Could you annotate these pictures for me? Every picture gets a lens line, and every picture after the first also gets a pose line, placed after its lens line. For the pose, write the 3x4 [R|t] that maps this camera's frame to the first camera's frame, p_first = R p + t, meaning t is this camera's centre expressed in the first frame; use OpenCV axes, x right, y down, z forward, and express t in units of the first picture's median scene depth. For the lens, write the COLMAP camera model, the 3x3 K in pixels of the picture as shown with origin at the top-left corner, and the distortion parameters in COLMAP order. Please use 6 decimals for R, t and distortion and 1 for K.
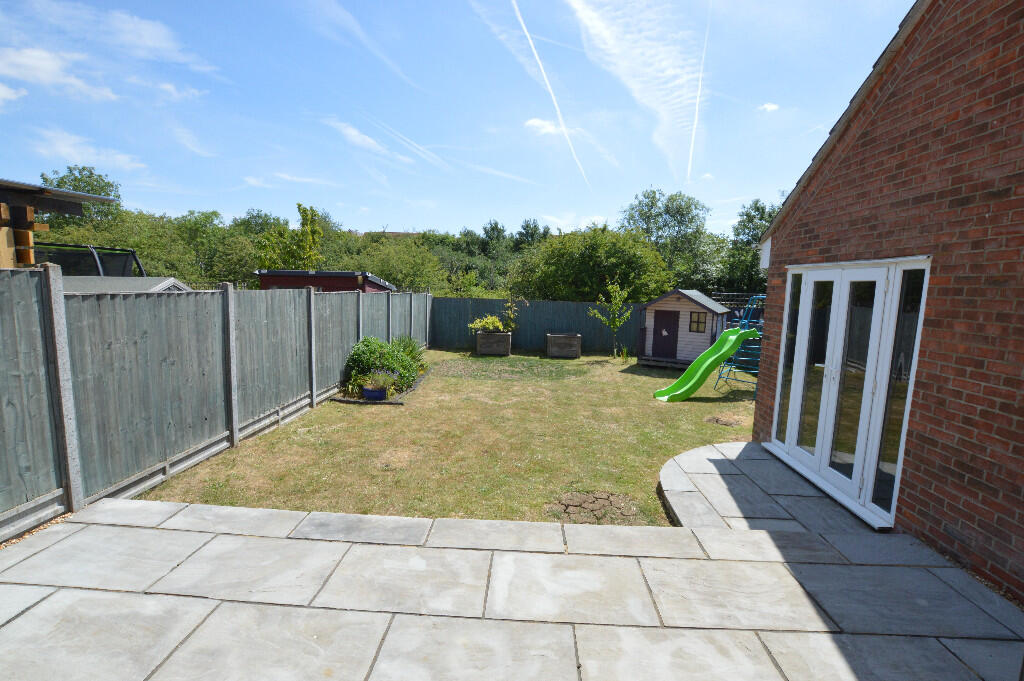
lens RADIAL K [[465.2, 0, 518.4], [0, 465.2, 342.2], [0, 0, 1]] dist [-0.019697, 0.000702]
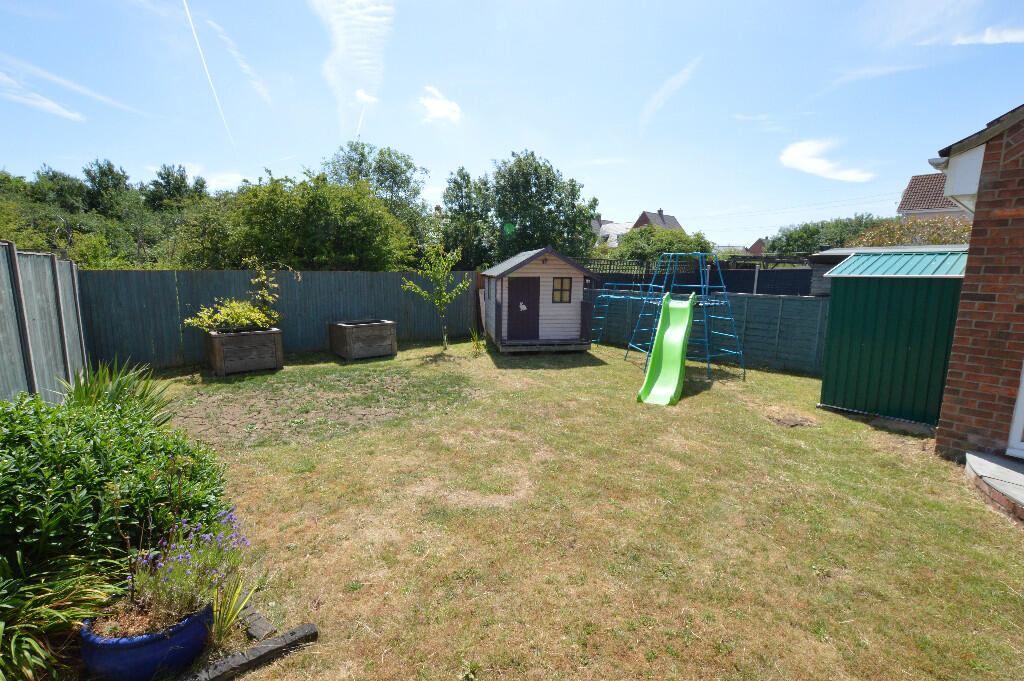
lens RADIAL K [[465.2, 0, 518.4], [0, 465.2, 342.2], [0, 0, 1]] dist [-0.019697, 0.000702]
pose [[0.756765, -0.123515, 0.641912, -0.191265], [0.090765, 0.992329, 0.083936, -0.028184], [-0.647355, -0.005257, 0.762170, 0.442214]]
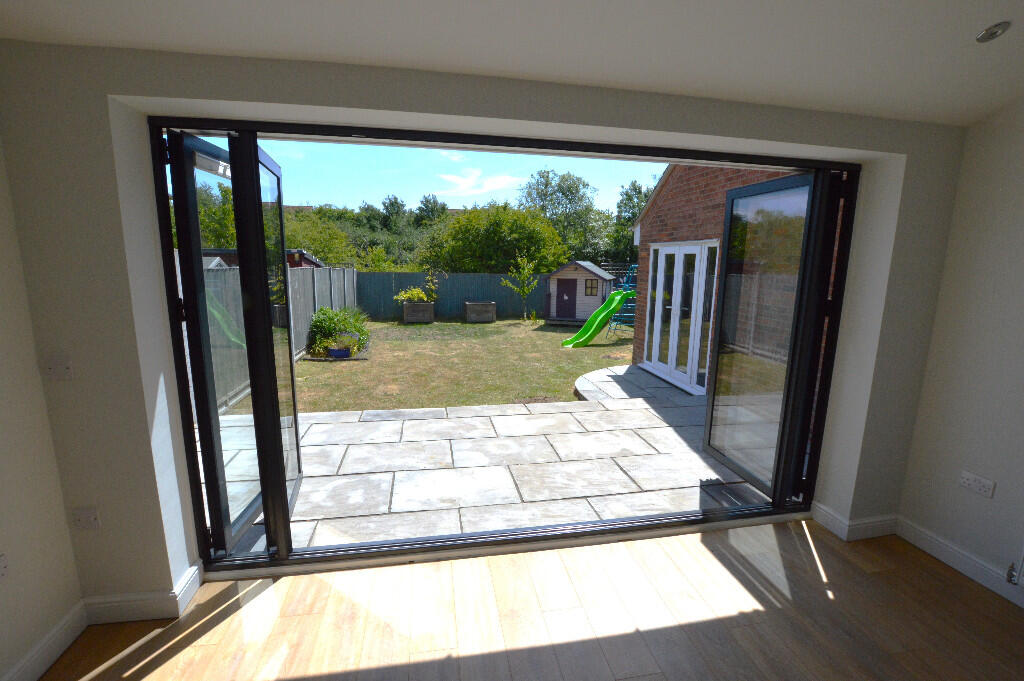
lens RADIAL K [[465.2, 0, 518.4], [0, 465.2, 342.2], [0, 0, 1]] dist [-0.019697, 0.000702]
pose [[0.975064, -0.053004, 0.215501, -0.075497], [0.041065, 0.997383, 0.059511, 0.019914], [-0.218091, -0.049177, 0.974689, -0.167869]]
